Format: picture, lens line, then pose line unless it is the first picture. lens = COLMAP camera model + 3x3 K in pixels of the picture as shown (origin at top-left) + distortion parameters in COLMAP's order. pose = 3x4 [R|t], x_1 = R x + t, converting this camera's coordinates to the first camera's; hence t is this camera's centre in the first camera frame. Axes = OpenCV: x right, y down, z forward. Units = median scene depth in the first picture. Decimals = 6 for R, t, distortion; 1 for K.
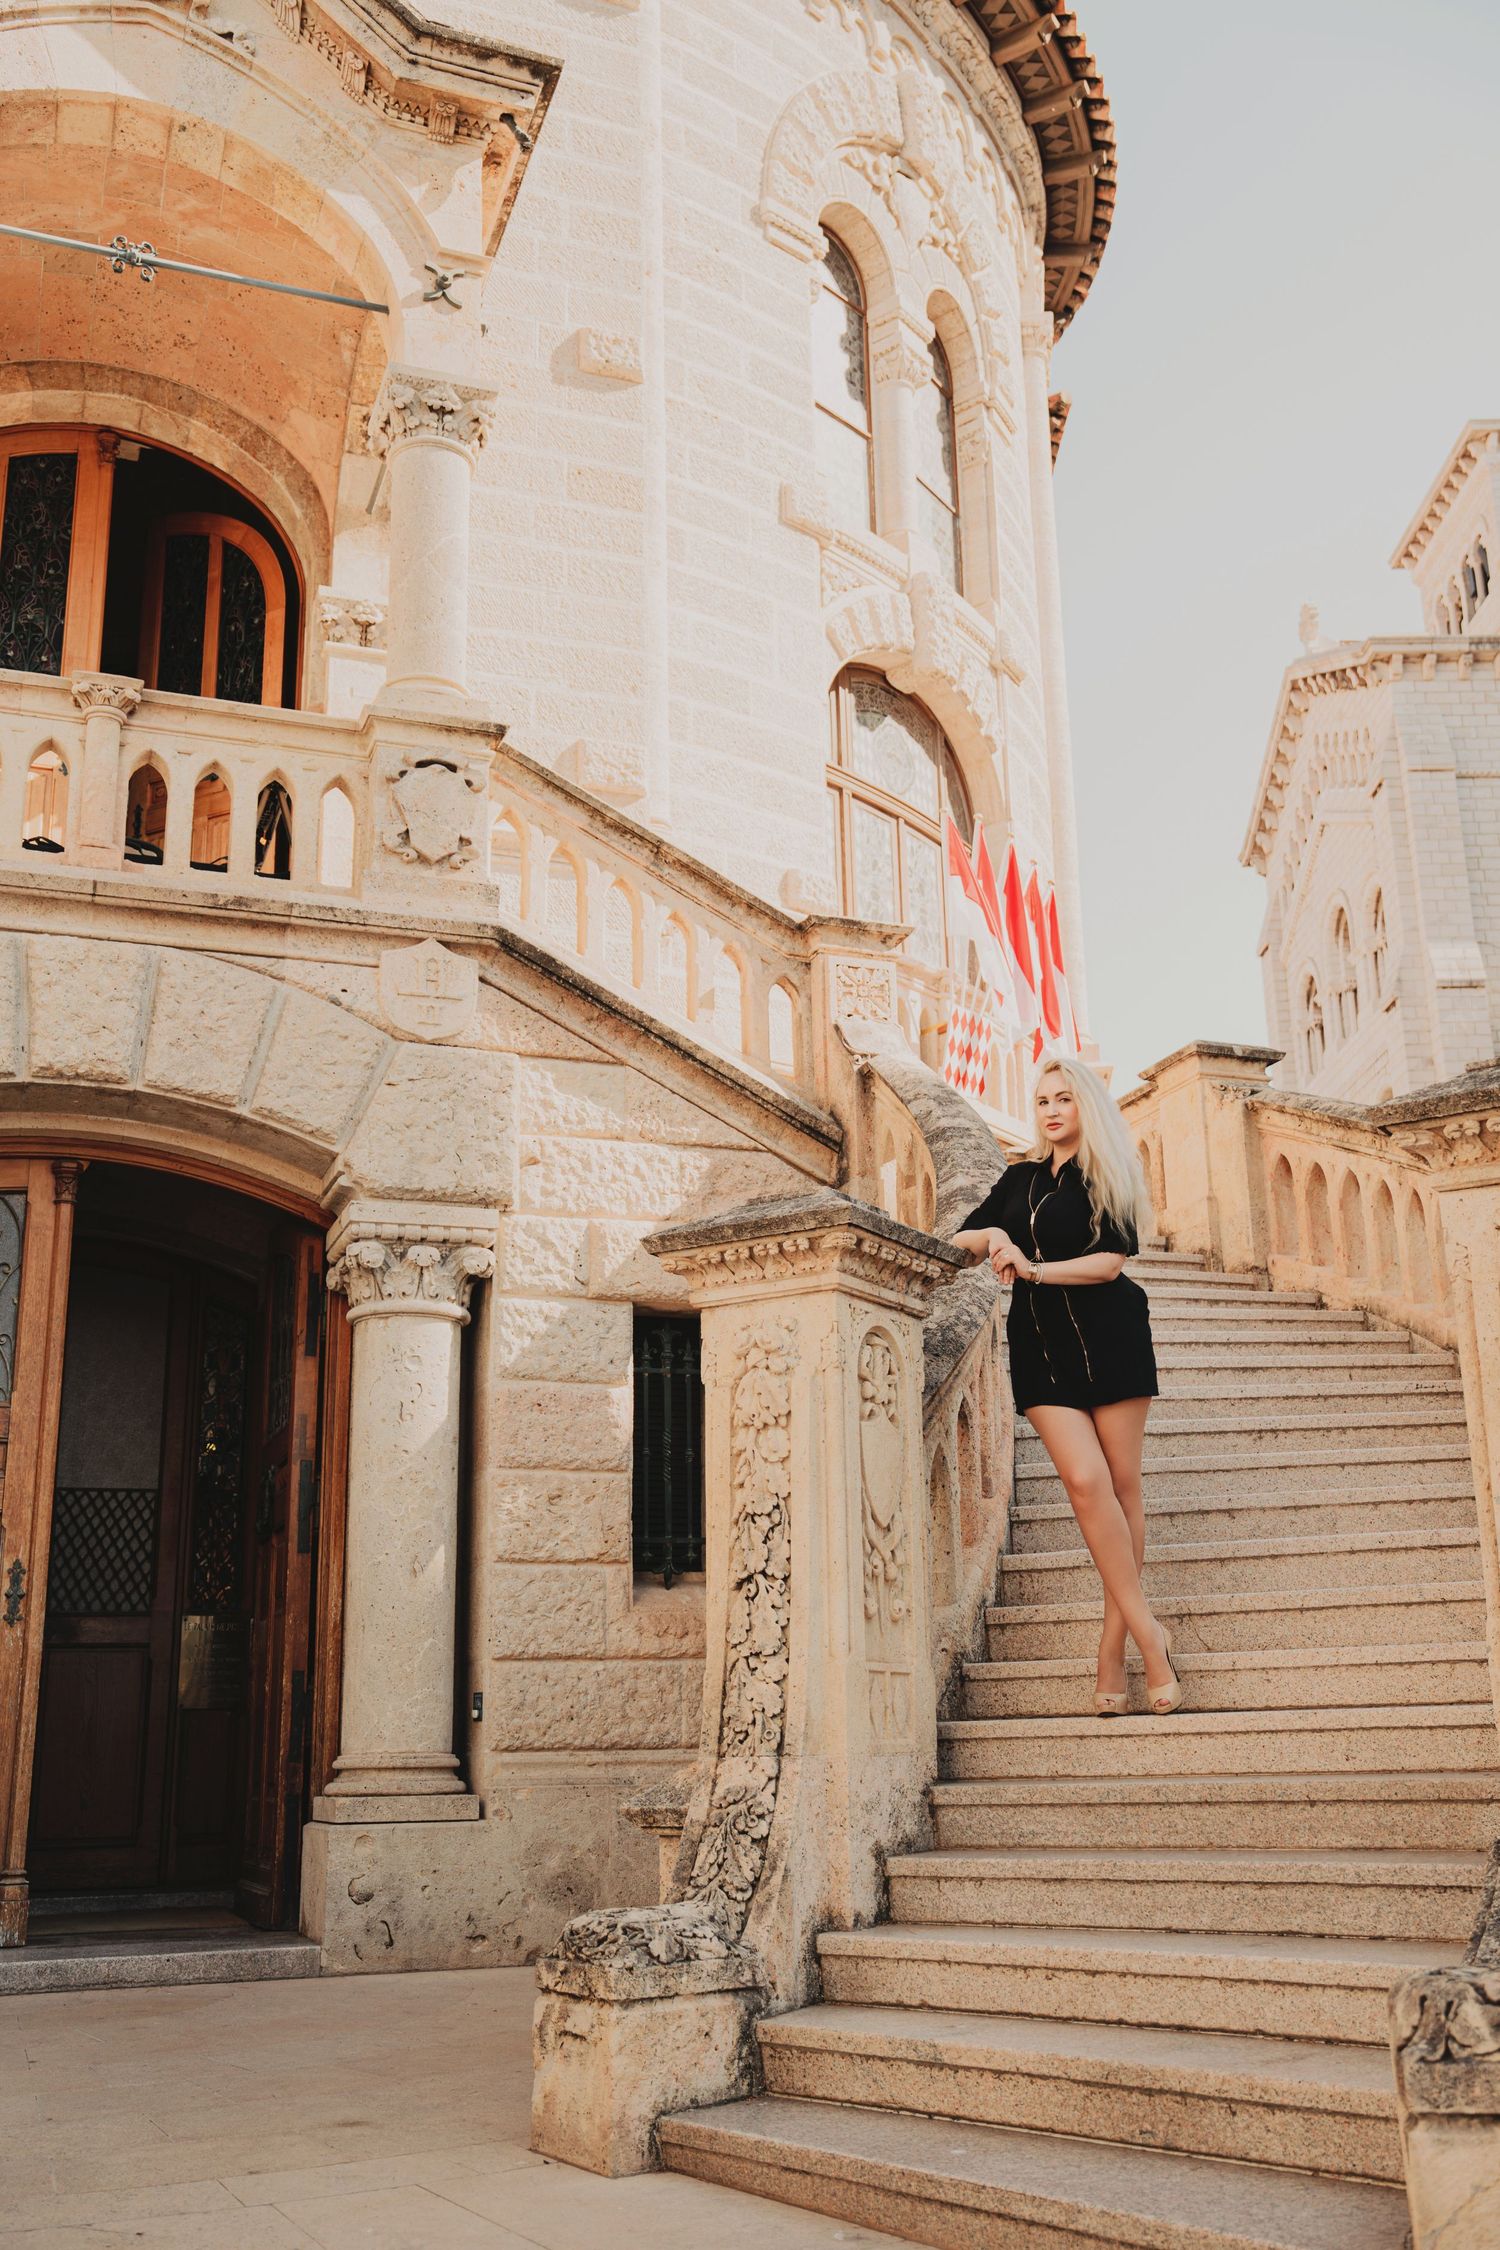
lens RADIAL K [[1912.2, 0, 788.2], [0, 1912.2, 1198.4], [0, 0, 1]] dist [-0.055260, 0.117528]
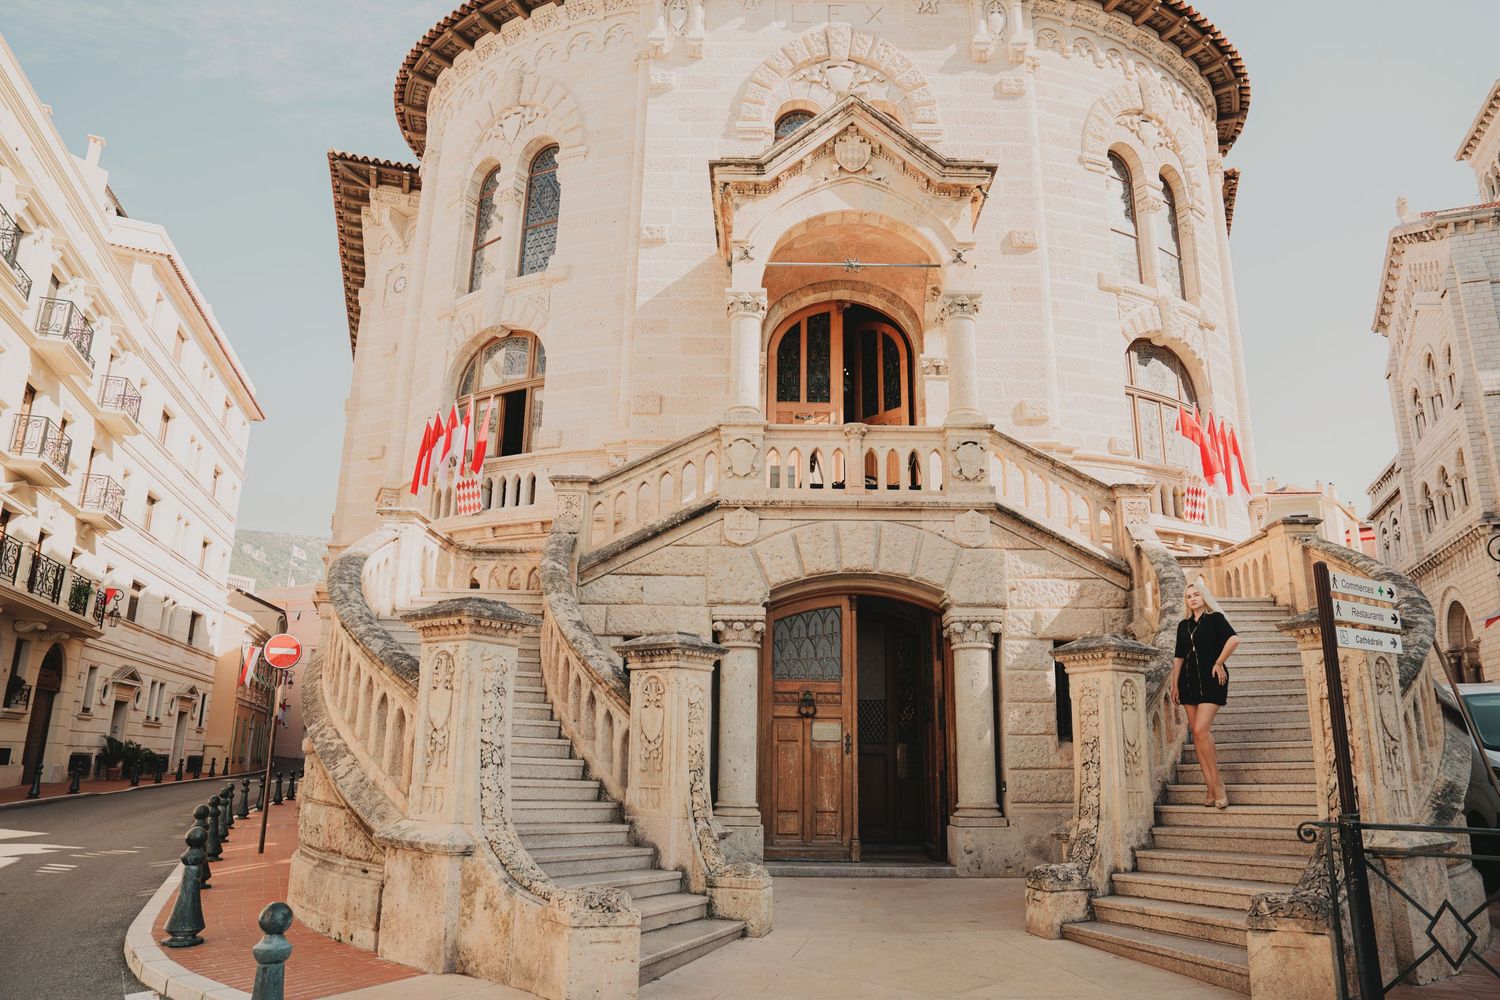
lens RADIAL K [[1034.4, 0, 833.1], [0, 1034.4, 467.5], [0, 0, 1]] dist [-0.062333, 0.002188]
pose [[0.950050, -0.059559, -0.306361, 0.084675], [0.062406, 0.998051, -0.000504, -0.207661], [0.305794, -0.018640, 0.951915, -0.489924]]
